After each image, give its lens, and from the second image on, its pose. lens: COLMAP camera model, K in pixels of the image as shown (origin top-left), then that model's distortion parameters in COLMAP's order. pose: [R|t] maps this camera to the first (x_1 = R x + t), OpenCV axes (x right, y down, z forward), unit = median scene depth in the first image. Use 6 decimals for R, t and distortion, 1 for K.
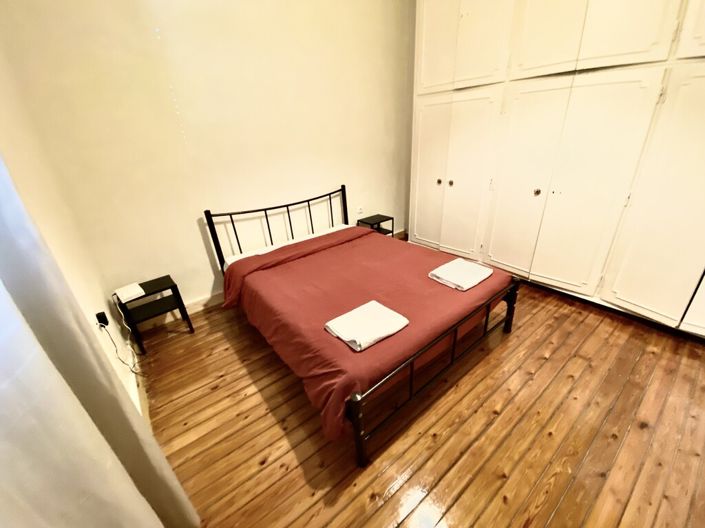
lens RADIAL K [[282.8, 0, 350.1], [0, 282.8, 261.6], [0, 0, 1]] dist [-0.009910, -0.007396]
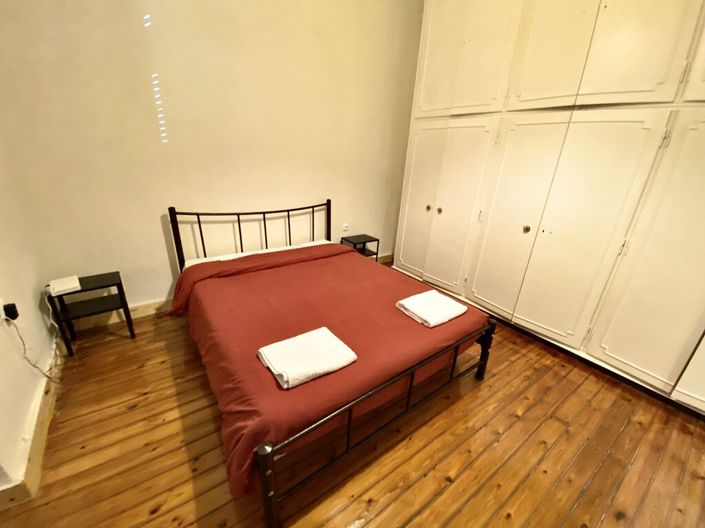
lens RADIAL K [[282.8, 0, 350.0], [0, 282.8, 261.4], [0, 0, 1]] dist [-0.009910, -0.007396]
pose [[0.993199, 0.116433, 0.000400, 0.125276], [-0.116150, 0.991019, -0.066263, -0.014801], [-0.008111, 0.065766, 0.997802, 0.104835]]
